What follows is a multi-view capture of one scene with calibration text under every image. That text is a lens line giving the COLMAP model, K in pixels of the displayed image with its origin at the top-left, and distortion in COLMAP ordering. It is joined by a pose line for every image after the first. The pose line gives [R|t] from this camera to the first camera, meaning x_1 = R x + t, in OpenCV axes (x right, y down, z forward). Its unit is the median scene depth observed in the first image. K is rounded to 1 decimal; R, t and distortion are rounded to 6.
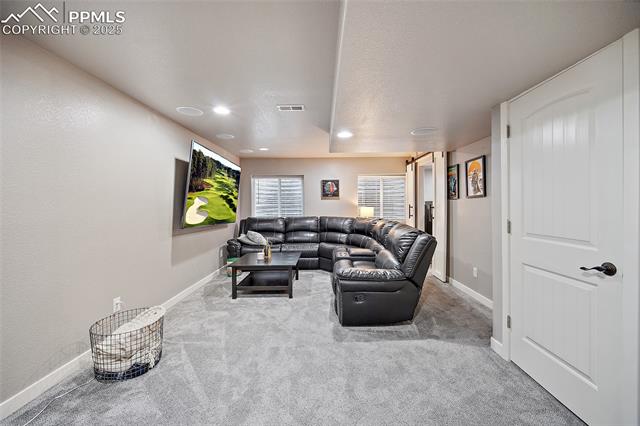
lens RADIAL K [[254.7, 0, 321.4], [0, 254.7, 207.2], [0, 0, 1]] dist [-0.002463, -0.000231]
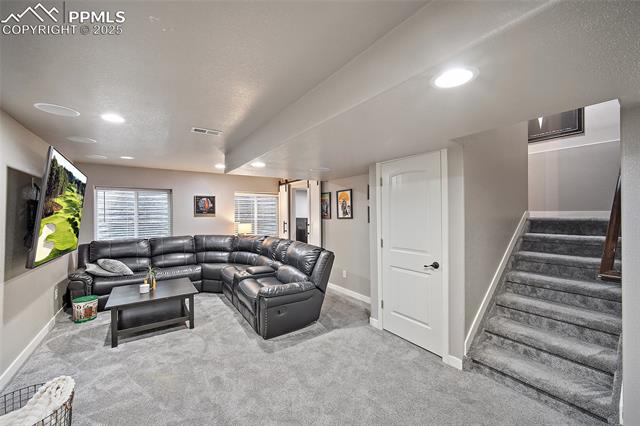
lens RADIAL K [[254.7, 0, 321.3], [0, 254.7, 213.9], [0, 0, 1]] dist [-0.002463, -0.000231]
pose [[0.823274, -0.000964, 0.567644, -0.276949], [0.007083, 0.999938, -0.008574, -0.056041], [-0.567601, 0.011080, 0.823229, -0.046686]]
